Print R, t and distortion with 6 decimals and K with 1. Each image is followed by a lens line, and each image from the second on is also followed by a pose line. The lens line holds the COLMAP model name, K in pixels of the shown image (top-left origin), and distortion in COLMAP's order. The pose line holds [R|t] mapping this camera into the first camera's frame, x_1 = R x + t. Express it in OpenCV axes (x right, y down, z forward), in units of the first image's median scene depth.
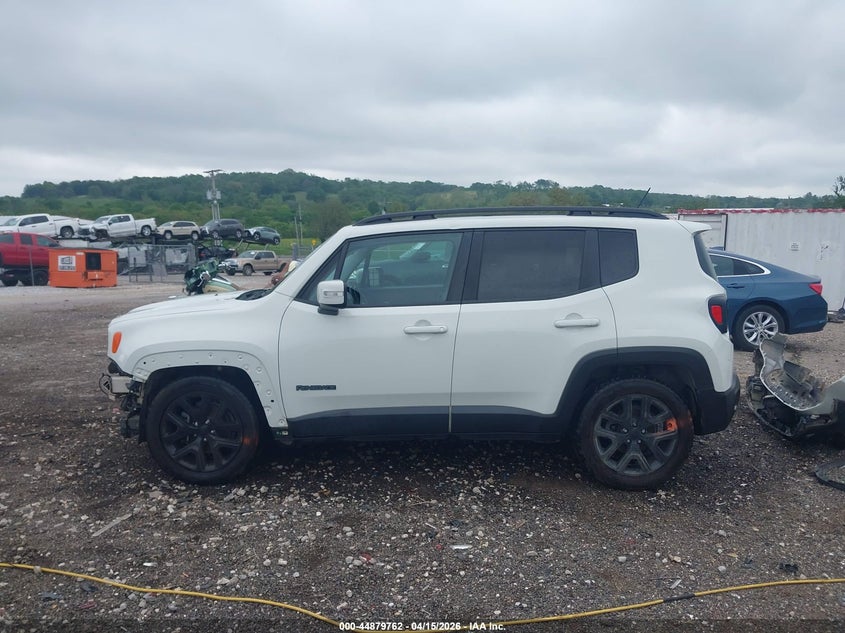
lens RADIAL K [[605.1, 0, 422.5], [0, 605.1, 316.5], [0, 0, 1]] dist [0.010383, 0.000345]
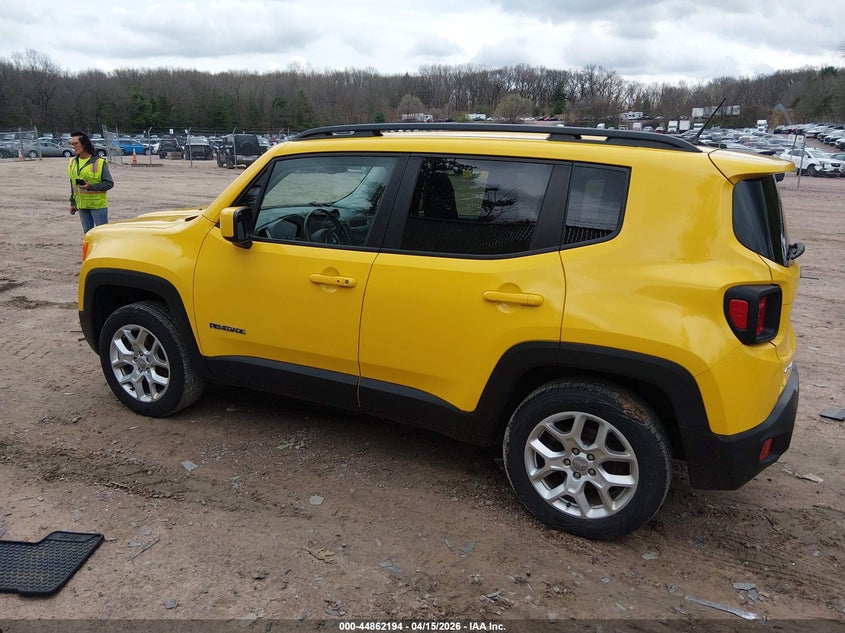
lens RADIAL K [[605.1, 0, 422.5], [0, 605.1, 316.5], [0, 0, 1]] dist [0.010383, 0.000345]
pose [[0.926386, 0.146499, -0.346910, 0.398104], [-0.096918, 0.982945, 0.156285, -0.065870], [0.363889, -0.111158, 0.924786, 0.299637]]
